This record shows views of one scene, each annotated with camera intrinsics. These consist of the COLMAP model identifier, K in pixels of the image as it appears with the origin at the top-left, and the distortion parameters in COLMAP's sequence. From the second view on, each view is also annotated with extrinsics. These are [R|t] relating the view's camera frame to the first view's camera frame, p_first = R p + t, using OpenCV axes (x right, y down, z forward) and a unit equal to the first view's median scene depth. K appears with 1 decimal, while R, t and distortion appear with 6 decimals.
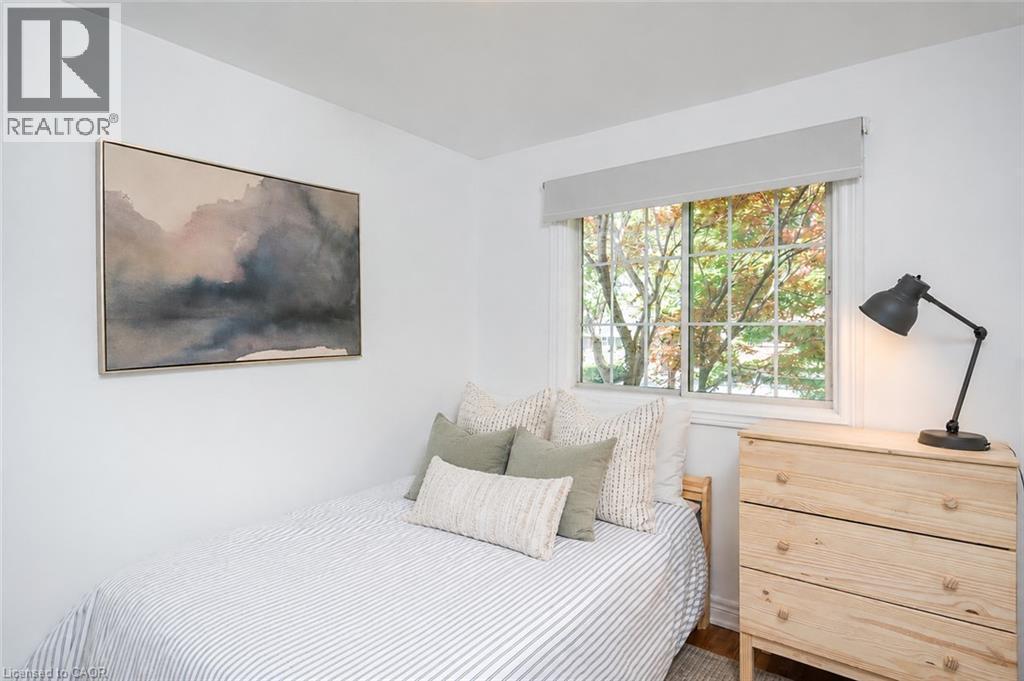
lens RADIAL K [[561.6, 0, 514.5], [0, 561.6, 333.1], [0, 0, 1]] dist [-0.001864, -0.000667]
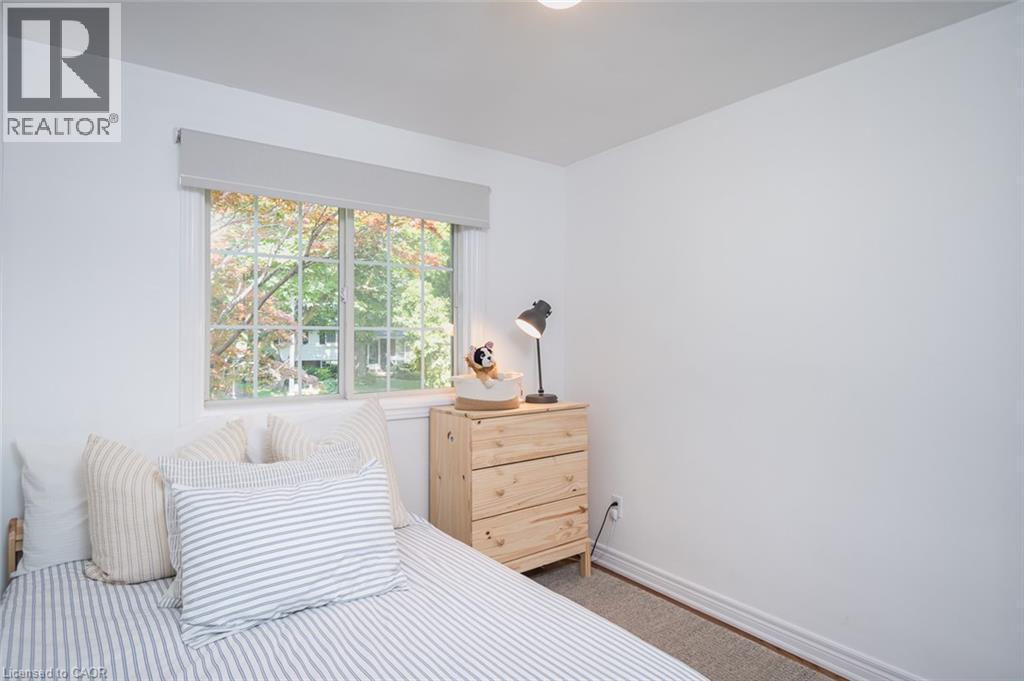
lens RADIAL K [[561.6, 0, 514.5], [0, 561.6, 333.1], [0, 0, 1]] dist [-0.001864, -0.000667]
pose [[0.238113, 0.001044, 0.971237, -0.884574], [-0.002799, 0.999996, -0.000389, -0.008715], [-0.971233, -0.002626, 0.238115, 0.671976]]
